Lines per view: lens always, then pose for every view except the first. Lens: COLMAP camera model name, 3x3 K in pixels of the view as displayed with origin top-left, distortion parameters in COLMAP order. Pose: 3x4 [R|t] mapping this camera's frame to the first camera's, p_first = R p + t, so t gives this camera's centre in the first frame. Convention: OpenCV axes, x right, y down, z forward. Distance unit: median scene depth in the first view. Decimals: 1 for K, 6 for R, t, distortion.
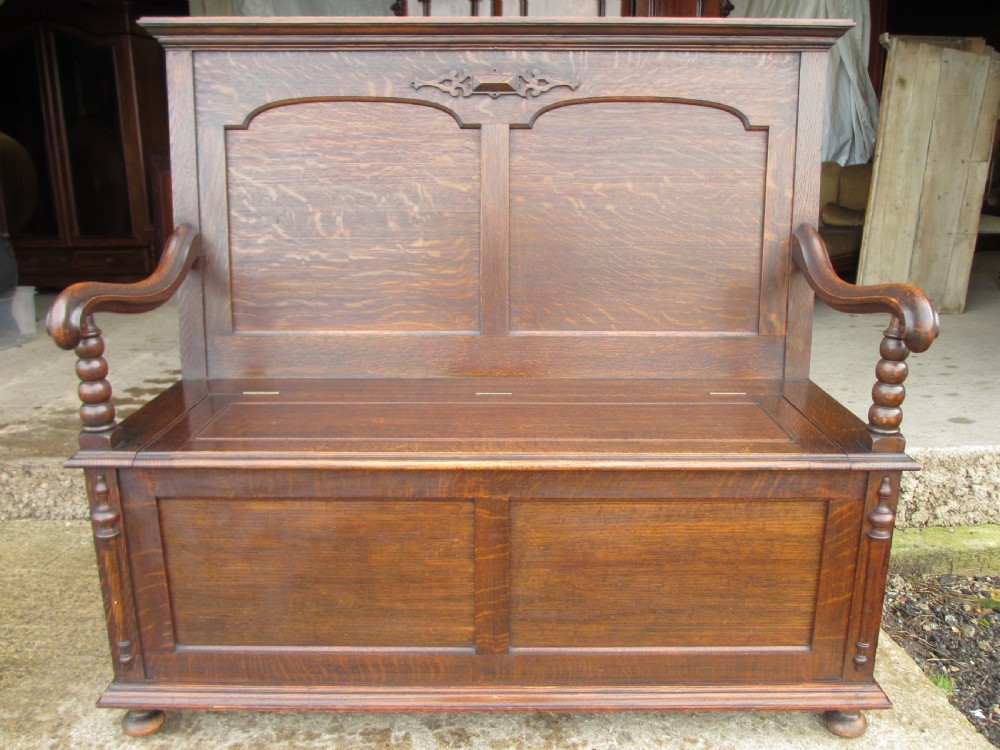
lens RADIAL K [[824.6, 0, 497.8], [0, 824.6, 378.1], [0, 0, 1]] dist [-0.044184, 0.005057]
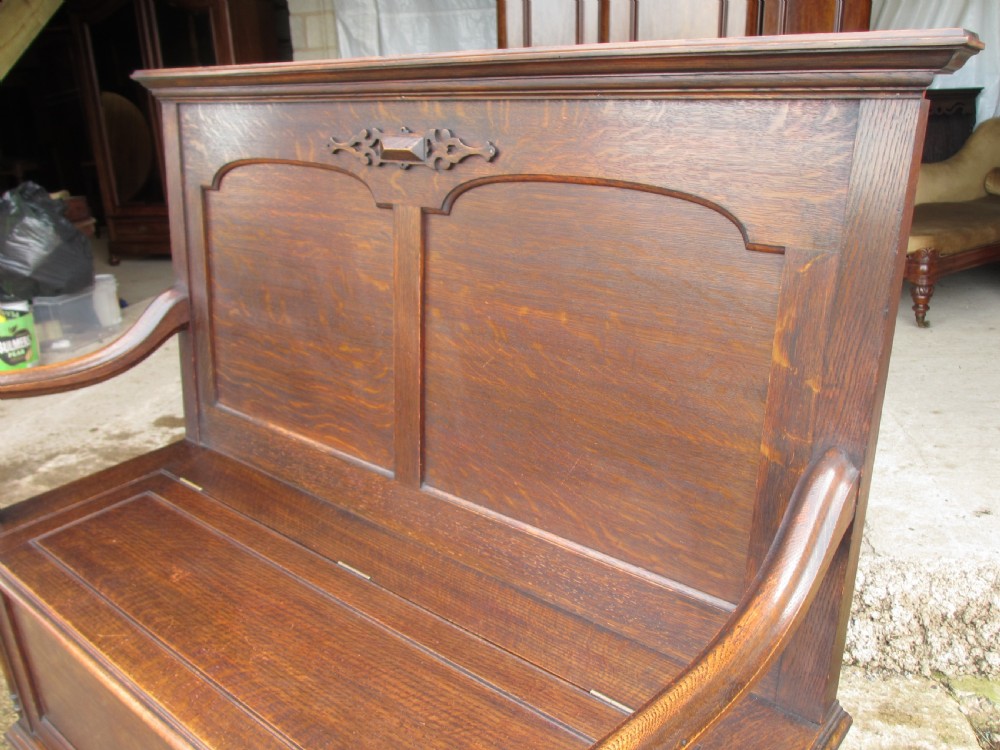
lens RADIAL K [[827.8, 0, 500.0], [0, 827.8, 375.0], [0, 0, 1]] dist [-0.053120, 0.014898]
pose [[0.770245, 0.194344, -0.607415, 0.521316], [-0.126746, 0.980086, 0.152860, -0.288037], [0.625026, -0.040752, 0.779539, 0.496674]]
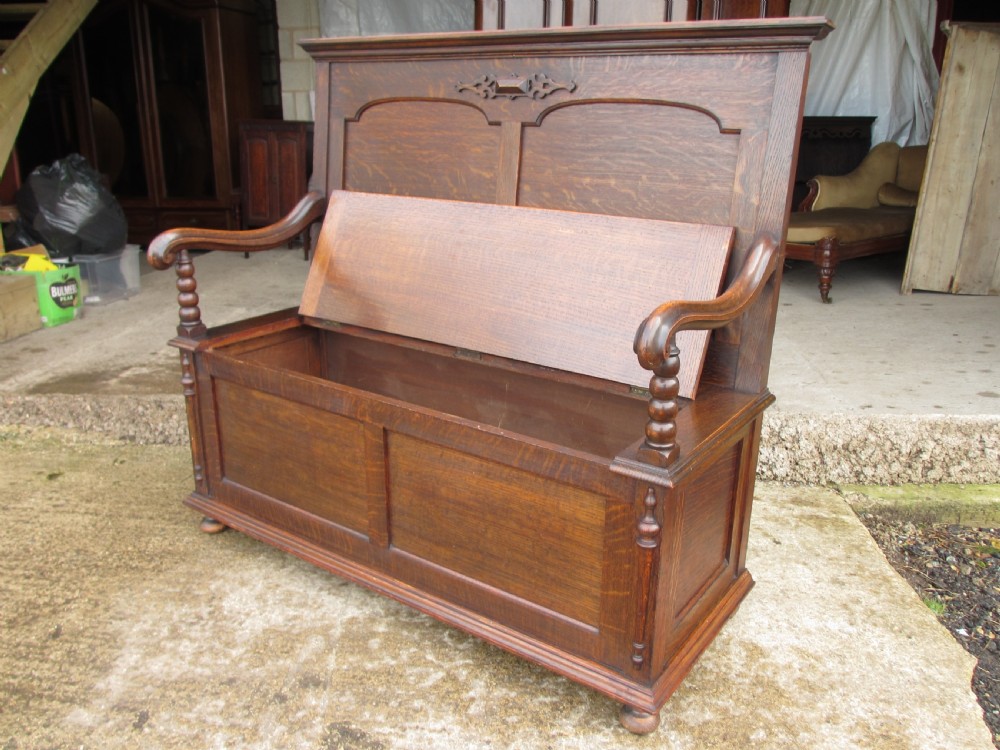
lens RADIAL K [[829.4, 0, 494.7], [0, 829.4, 374.1], [0, 0, 1]] dist [-0.051255, 0.011895]
pose [[0.815767, 0.186550, -0.547469, 0.687052], [-0.156790, 0.982440, 0.101138, -0.075113], [0.556723, 0.003333, 0.830692, 0.023041]]
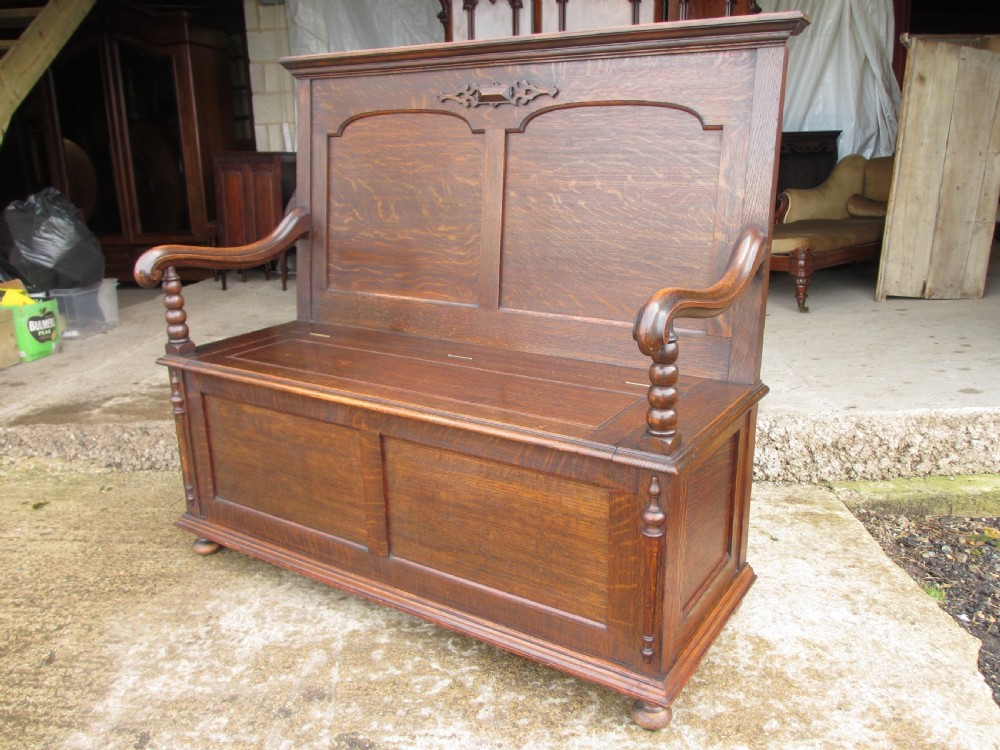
lens RADIAL K [[829.4, 0, 494.7], [0, 829.4, 374.1], [0, 0, 1]] dist [-0.051255, 0.011895]
pose [[0.836446, 0.135942, -0.530922, 0.674536], [-0.121981, 0.990627, 0.061471, -0.036531], [0.534302, 0.013345, 0.845188, 0.011072]]
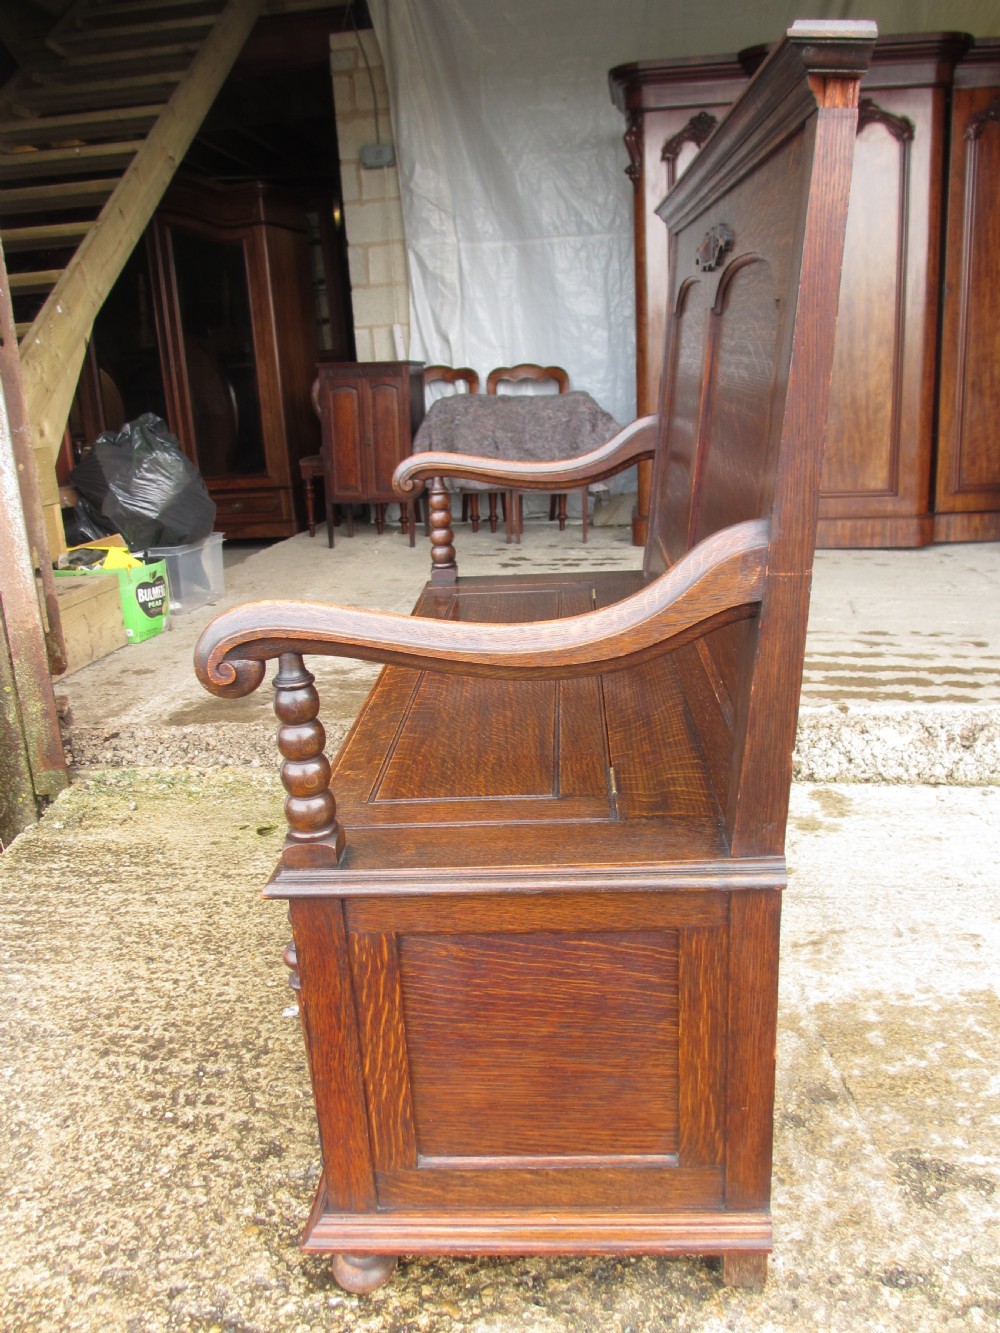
lens RADIAL K [[1103.4, 0, 468.3], [0, 1103.4, 664.5], [0, 0, 1]] dist [-0.053120, 0.014898]
pose [[0.784416, 0.128785, -0.606717, 0.297174], [-0.105882, 0.991651, 0.073600, 0.035842], [0.611130, 0.006507, 0.791503, -0.180413]]
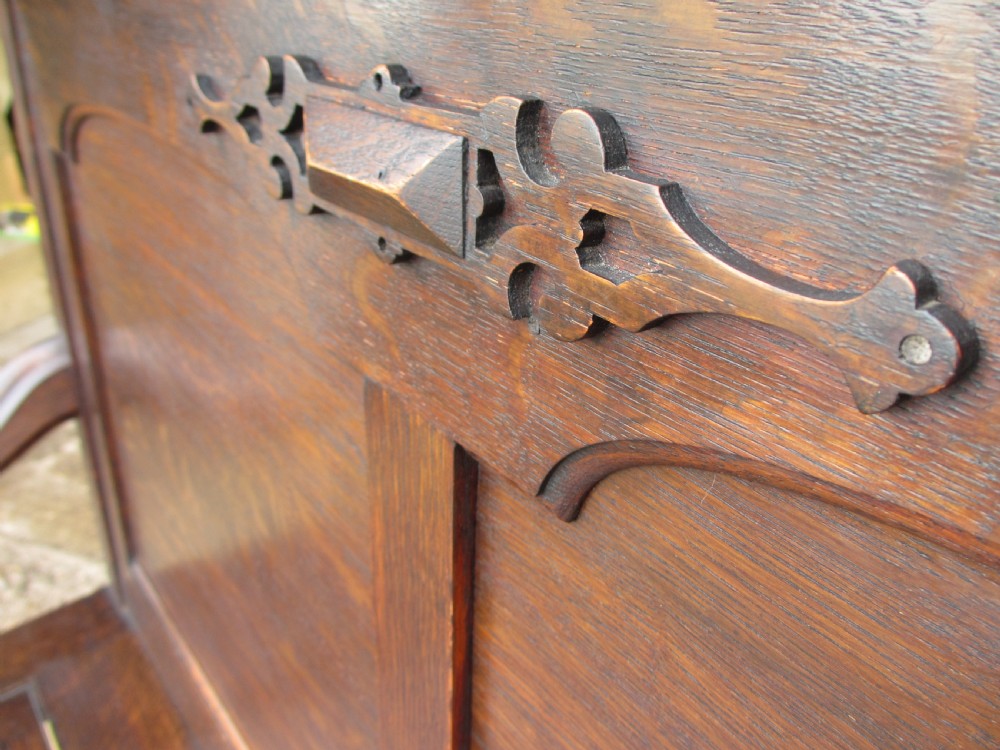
lens RADIAL K [[829.4, 0, 494.7], [0, 829.4, 374.1], [0, 0, 1]] dist [-0.051255, 0.011895]
pose [[0.610286, 0.354426, -0.708473, 0.125405], [-0.157839, 0.930803, 0.329687, -0.376509], [0.776298, -0.089379, 0.623998, 0.918362]]
